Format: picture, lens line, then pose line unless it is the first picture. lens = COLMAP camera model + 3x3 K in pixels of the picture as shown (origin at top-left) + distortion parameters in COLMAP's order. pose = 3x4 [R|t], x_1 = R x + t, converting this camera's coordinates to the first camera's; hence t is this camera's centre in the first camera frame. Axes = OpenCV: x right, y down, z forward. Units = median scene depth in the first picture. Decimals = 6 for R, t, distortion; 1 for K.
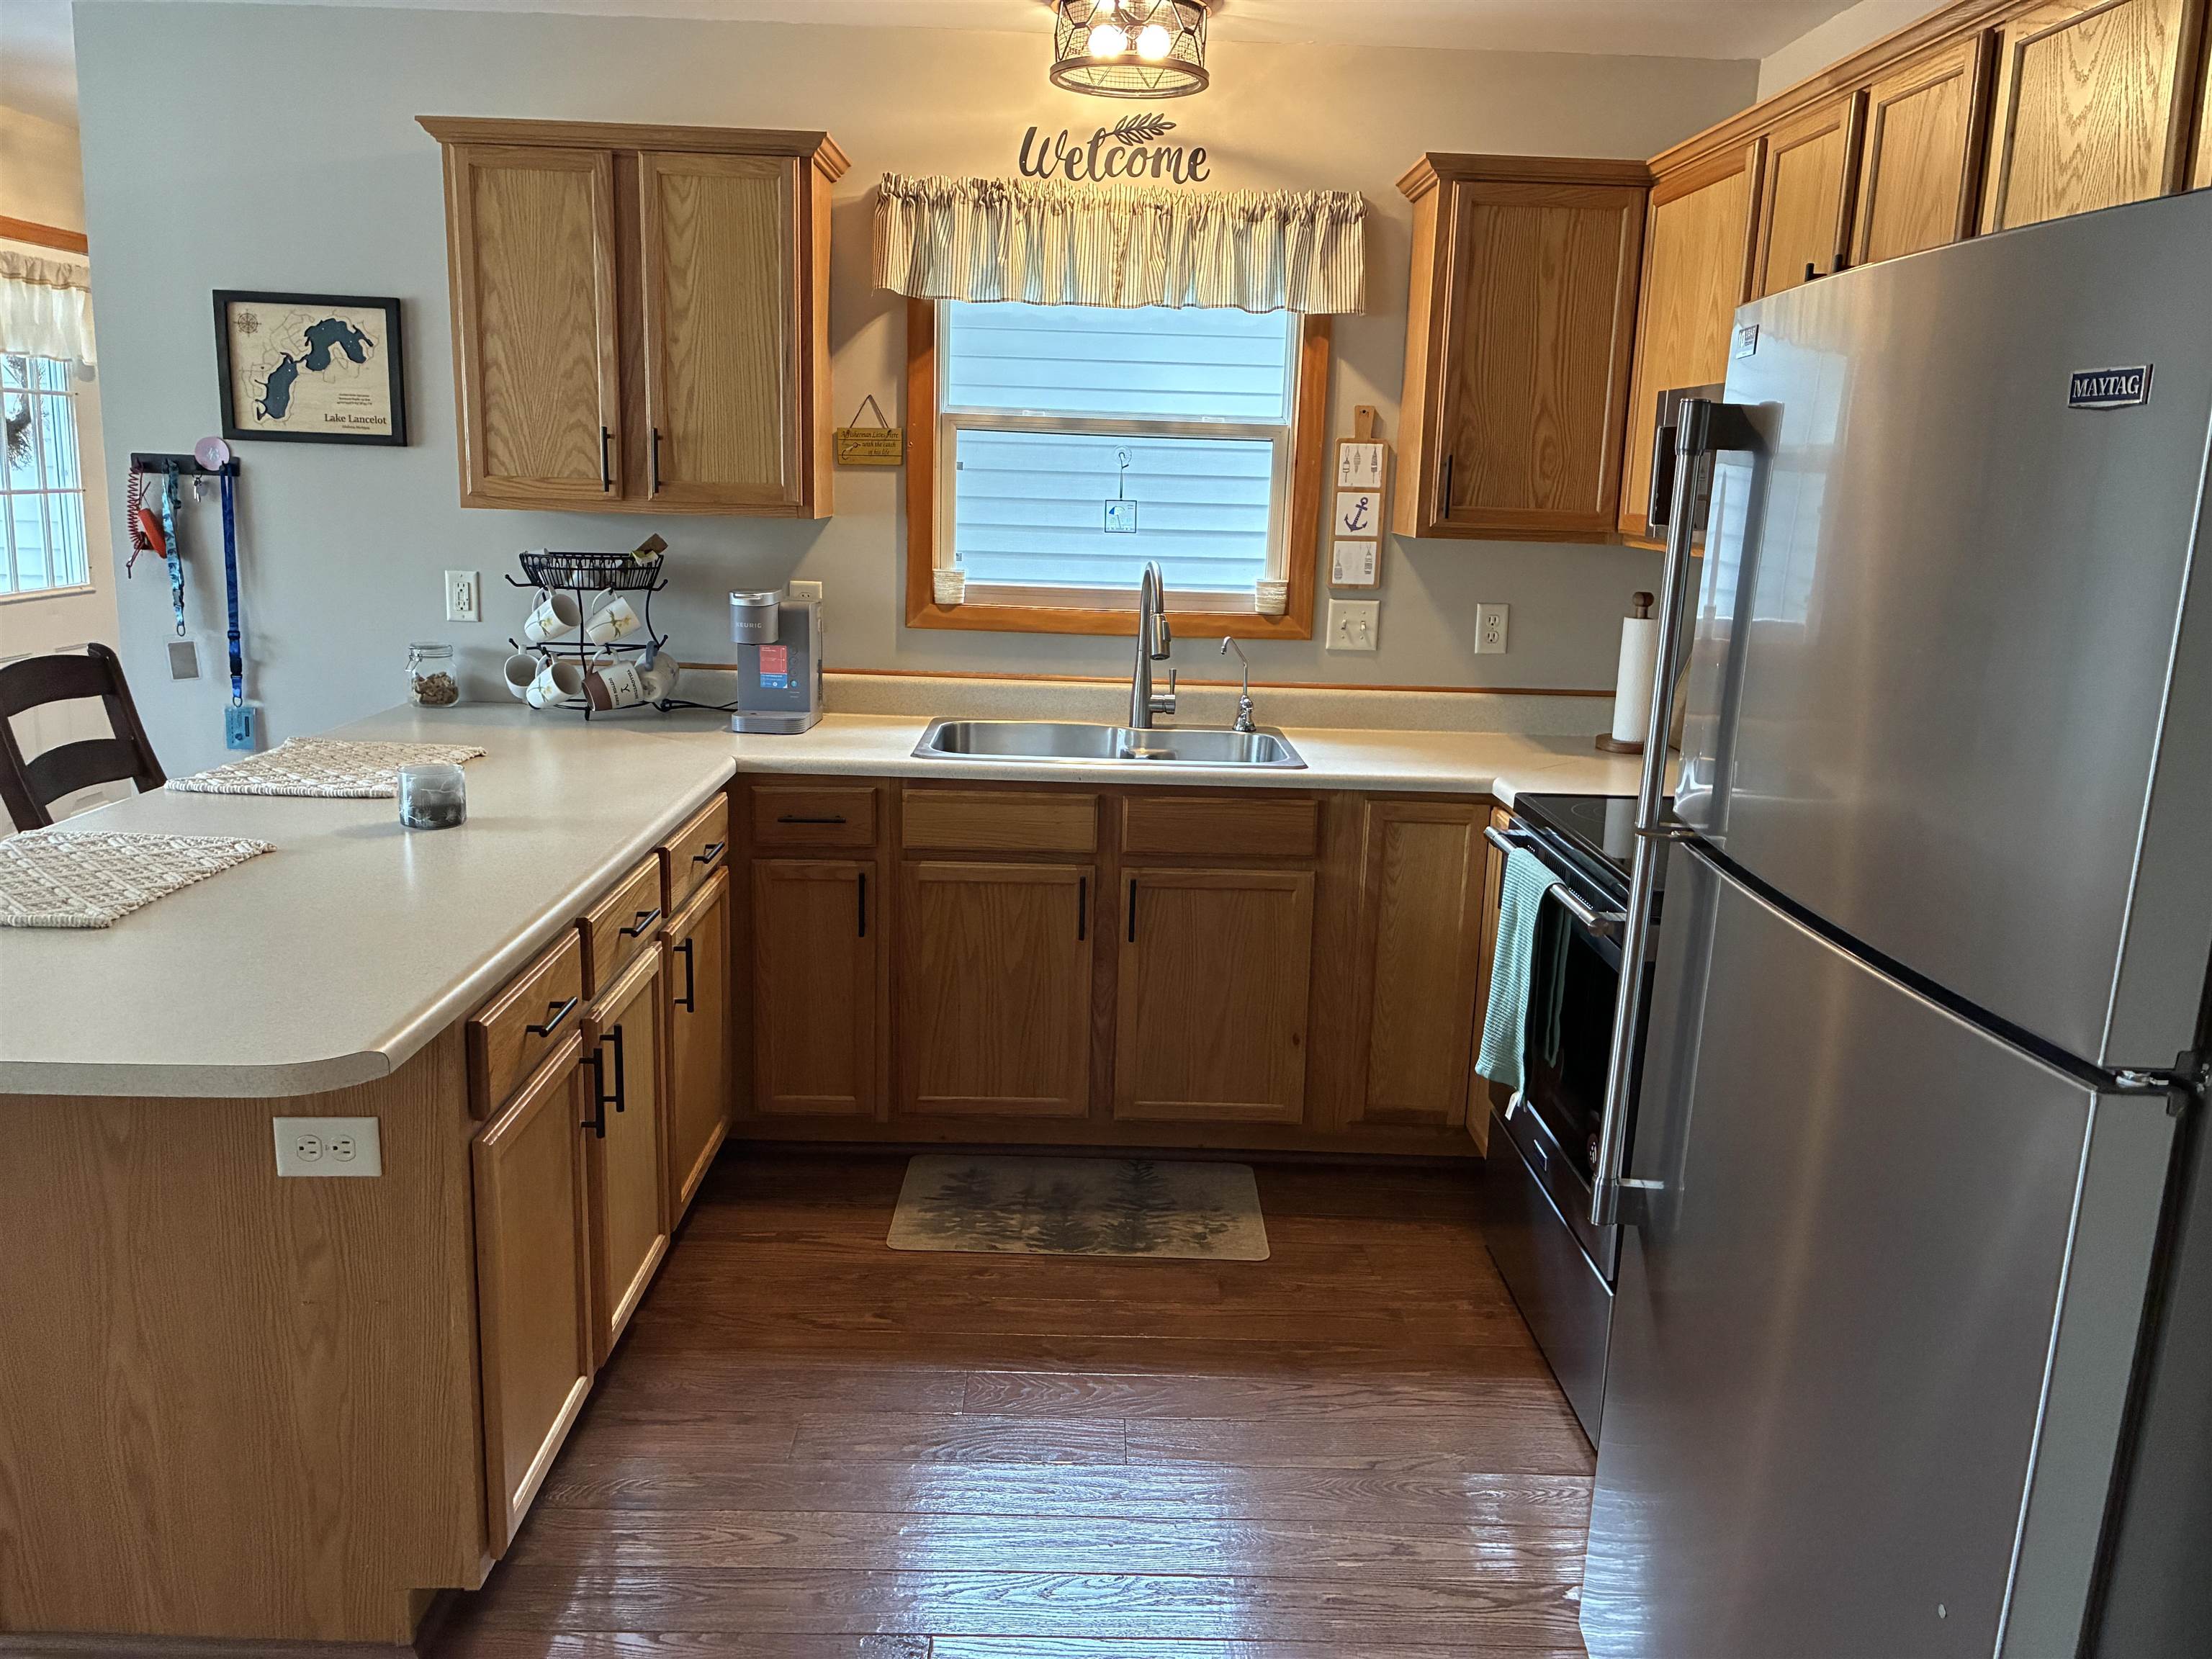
lens RADIAL K [[1632.0, 0, 1106.0], [0, 1632.0, 829.5], [0, 0, 1]] dist [0.049750, -0.103783]
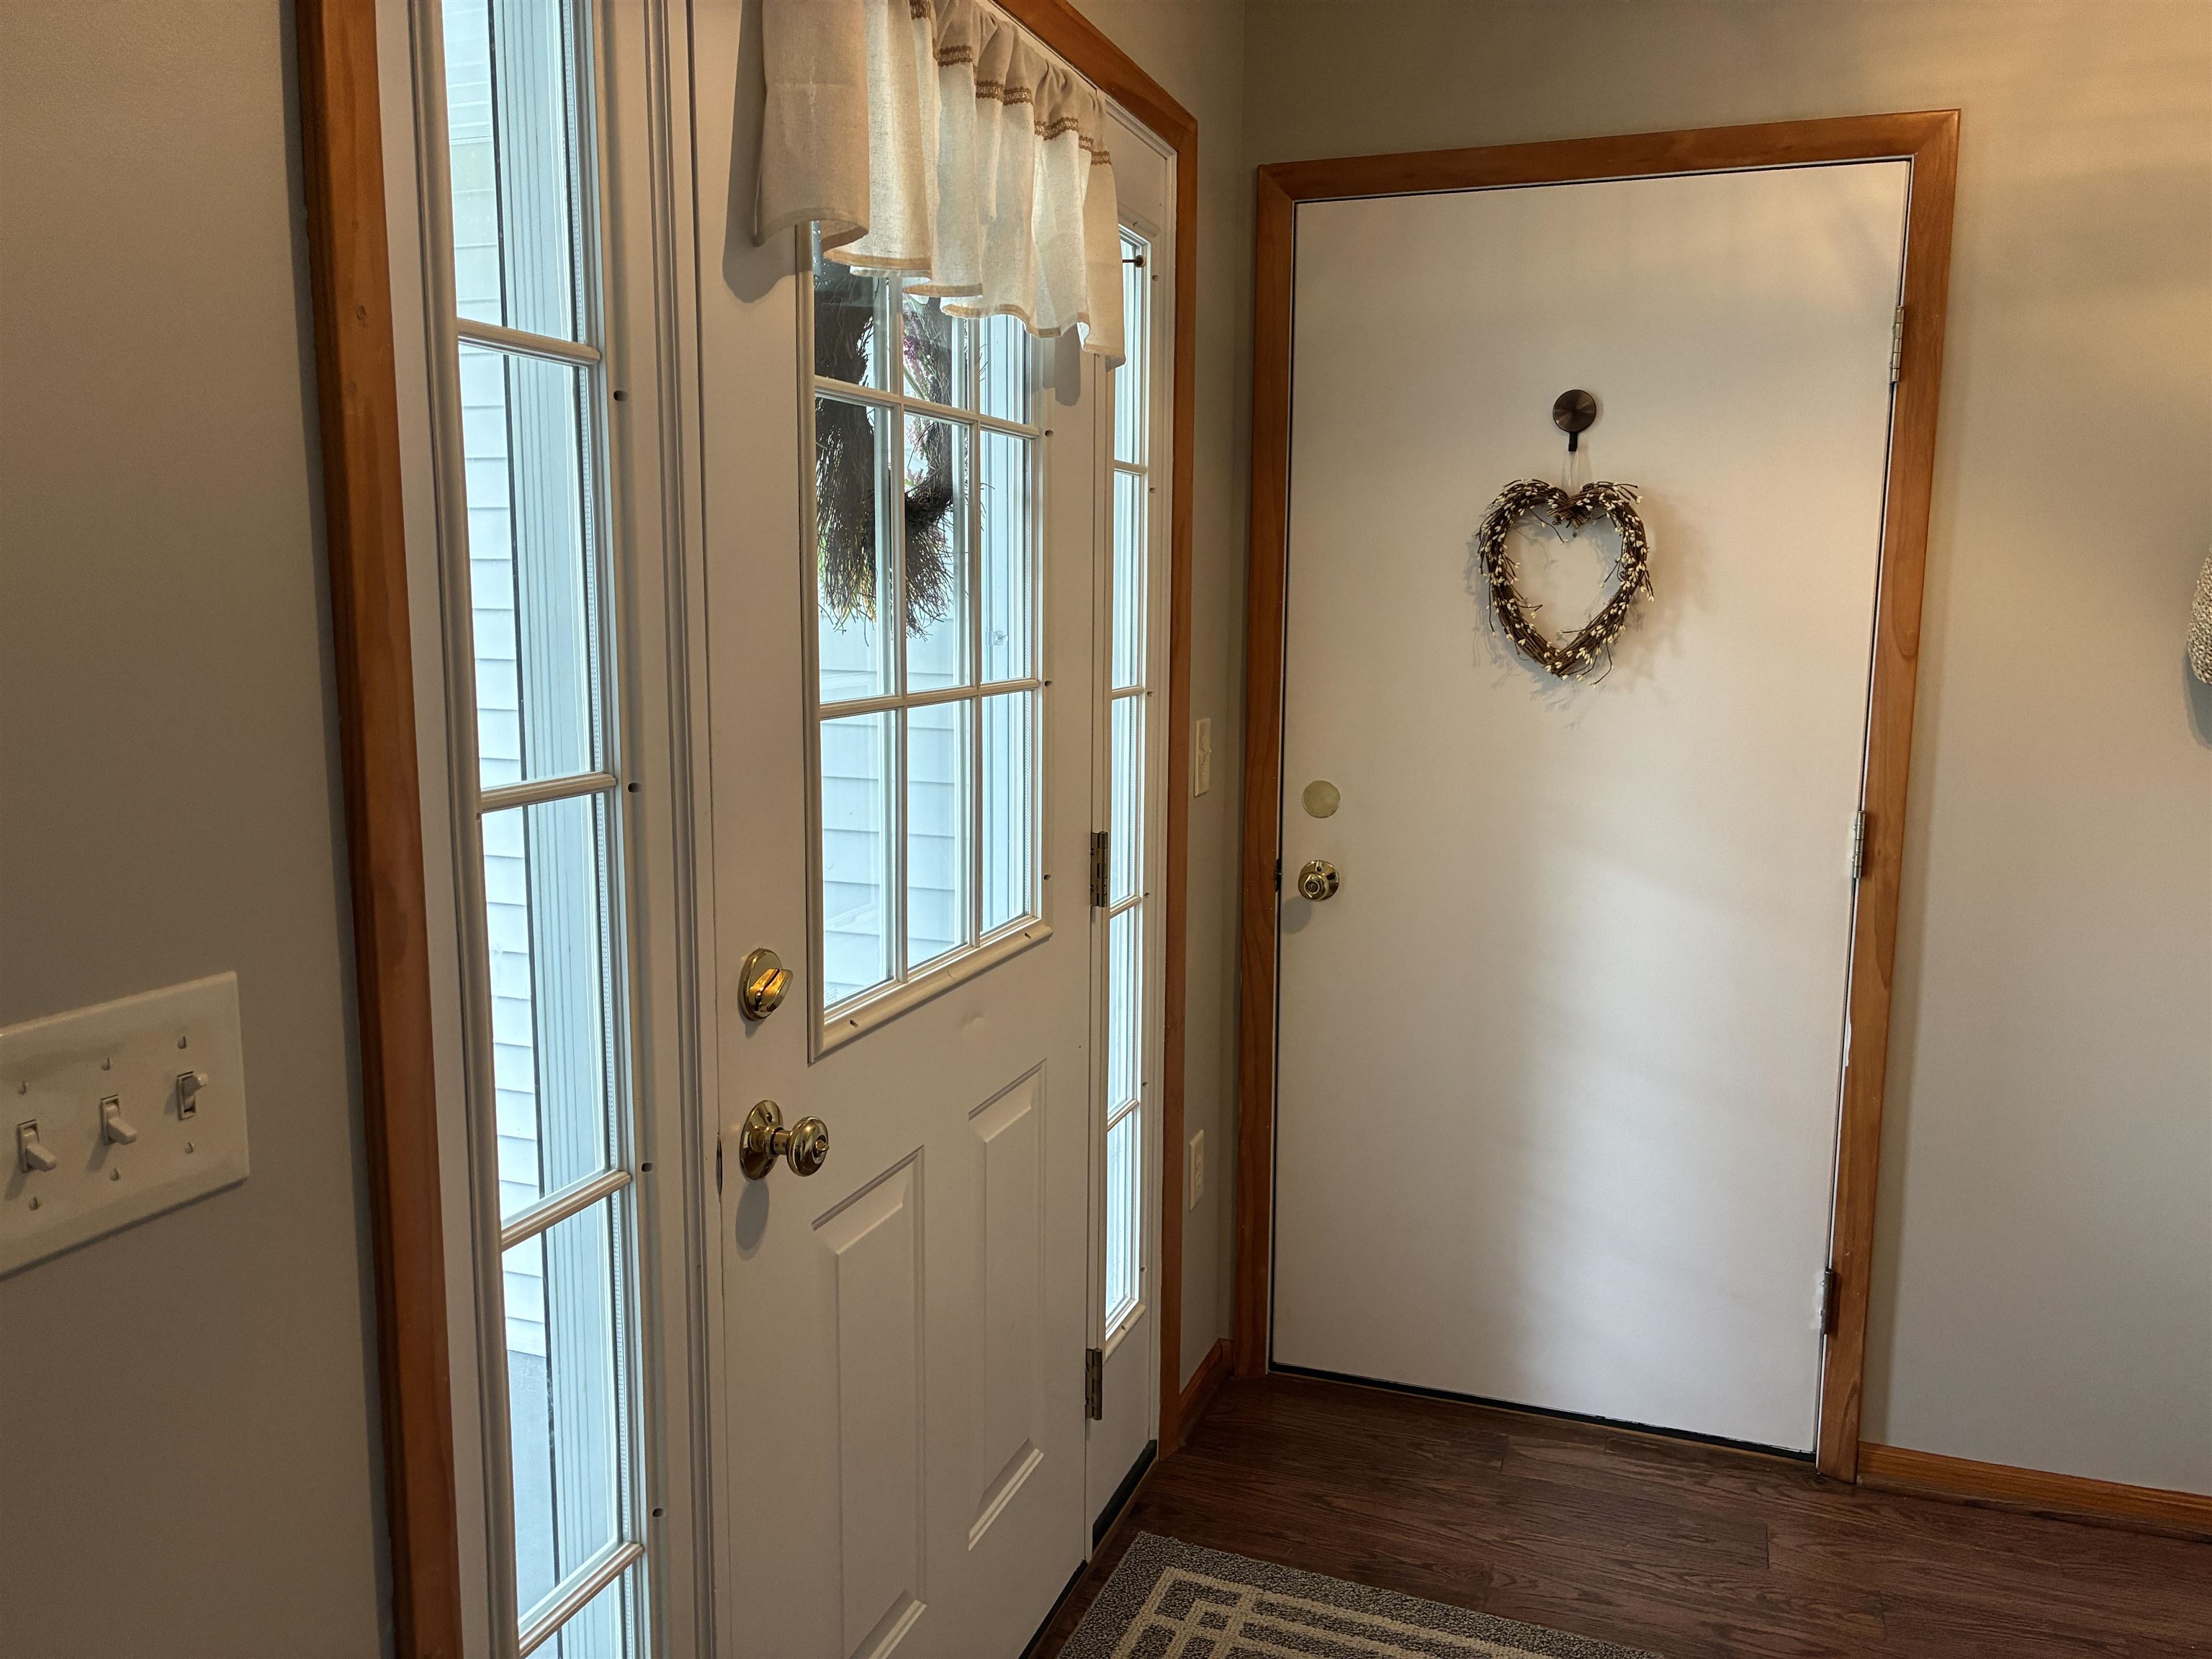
lens RADIAL K [[1684.9, 0, 1106.0], [0, 1684.9, 829.5], [0, 0, 1]] dist [0.023839, -0.030126]
pose [[0.935657, 0.023727, -0.352112, -0.499156], [-0.051314, 0.996281, -0.069222, -0.155137], [0.349160, 0.082836, 0.933395, 0.675634]]
